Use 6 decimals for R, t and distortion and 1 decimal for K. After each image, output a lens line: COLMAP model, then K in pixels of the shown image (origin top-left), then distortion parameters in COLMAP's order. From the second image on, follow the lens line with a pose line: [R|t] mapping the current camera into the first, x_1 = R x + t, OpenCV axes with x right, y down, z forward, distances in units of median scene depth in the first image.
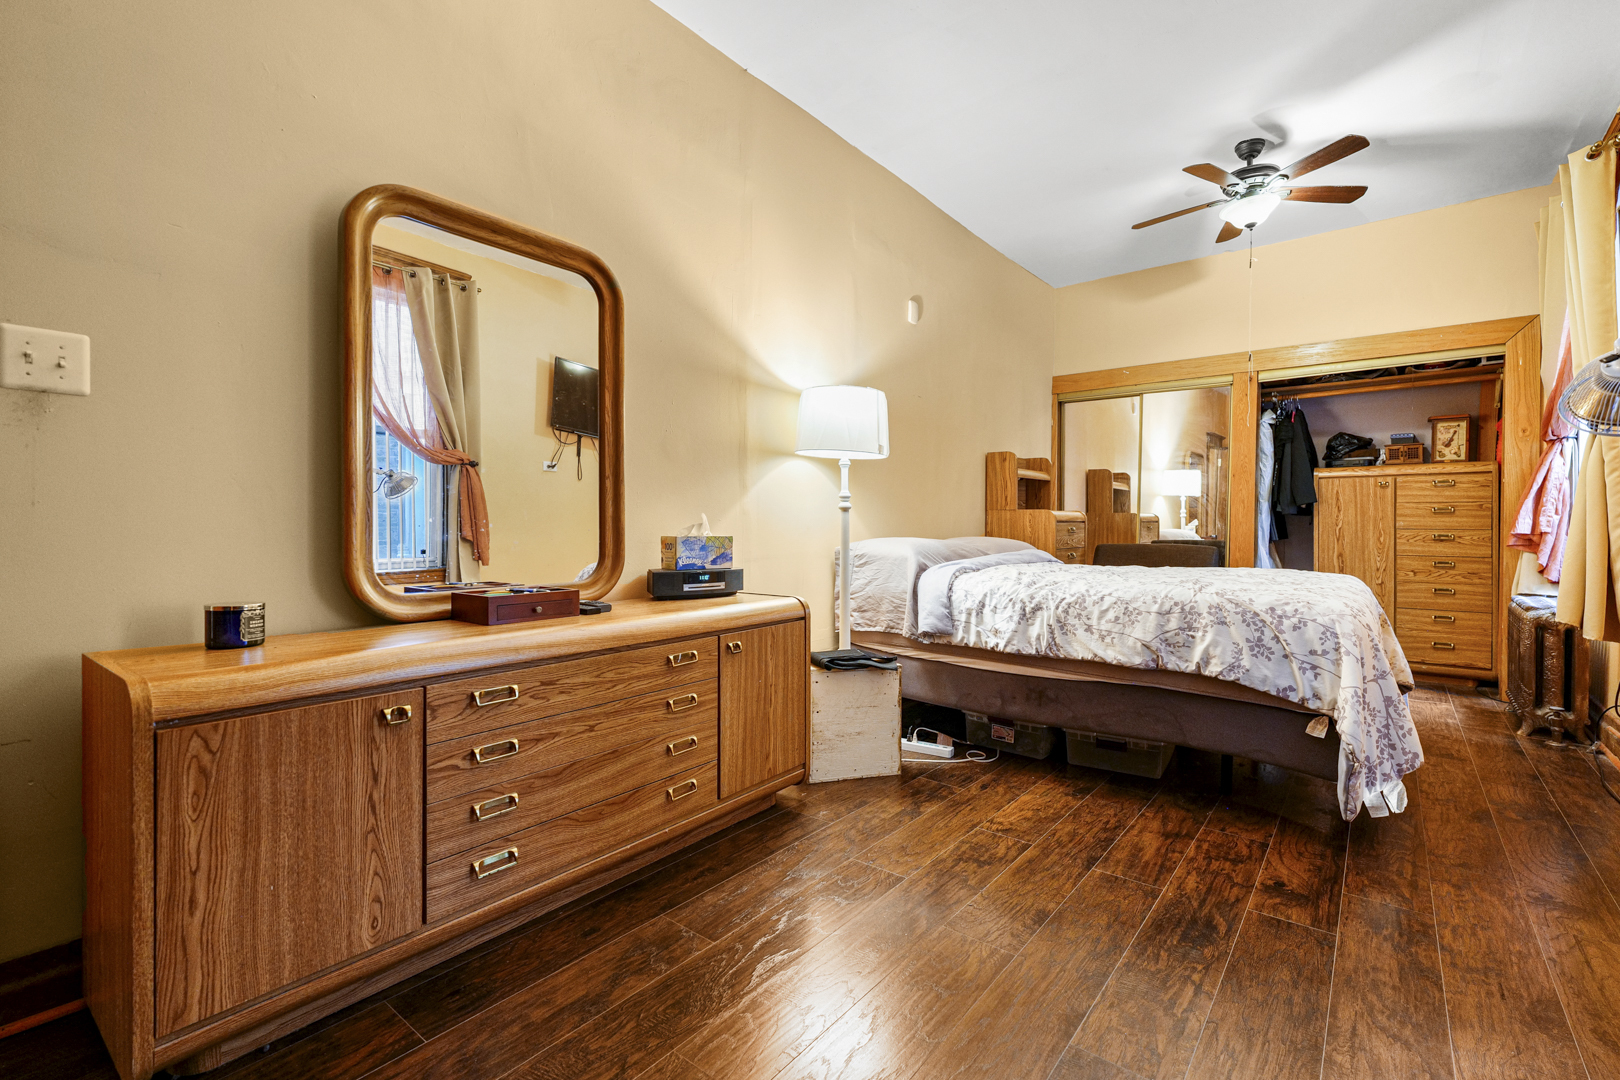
lens RADIAL K [[731.7, 0, 810.3], [0, 731.7, 532.3], [0, 0, 1]] dist [0.003092, 0.000280]
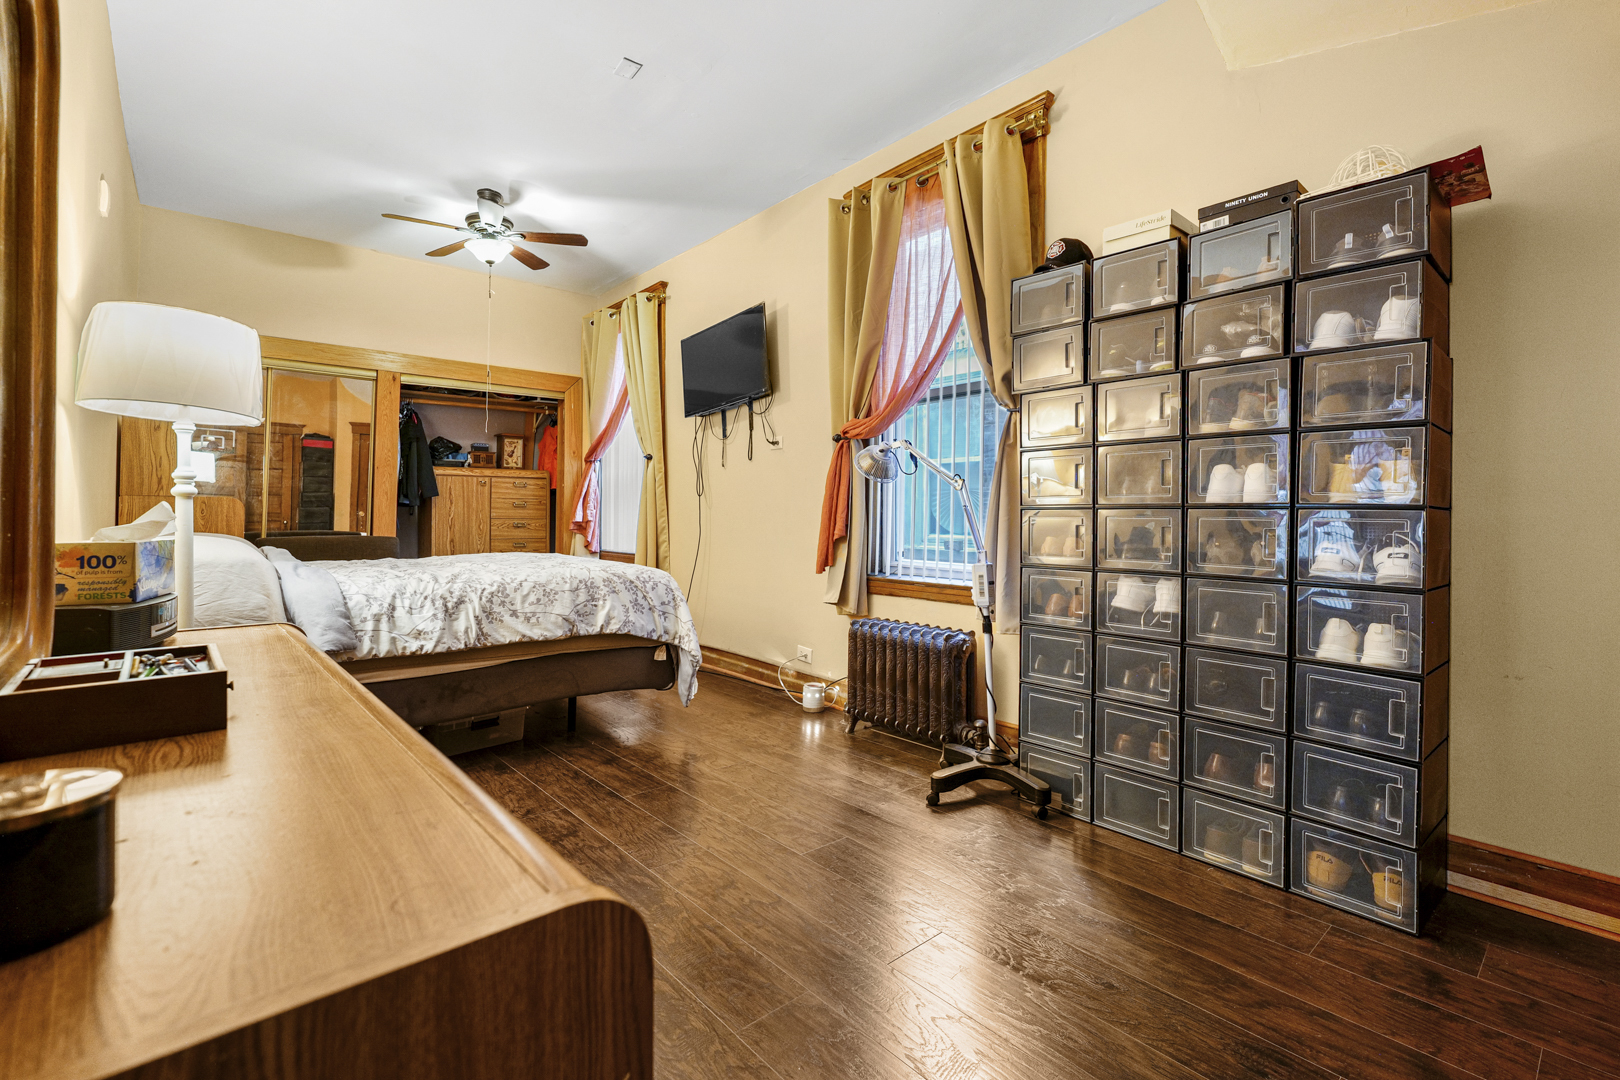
lens RADIAL K [[731.7, 0, 820.9], [0, 731.7, 513.8], [0, 0, 1]] dist [0.003092, 0.000280]
pose [[0.174346, -0.000304, 0.984684, -0.610937], [0.008391, 0.999964, -0.001177, -0.011151], [-0.984649, 0.008468, 0.174342, 0.360987]]
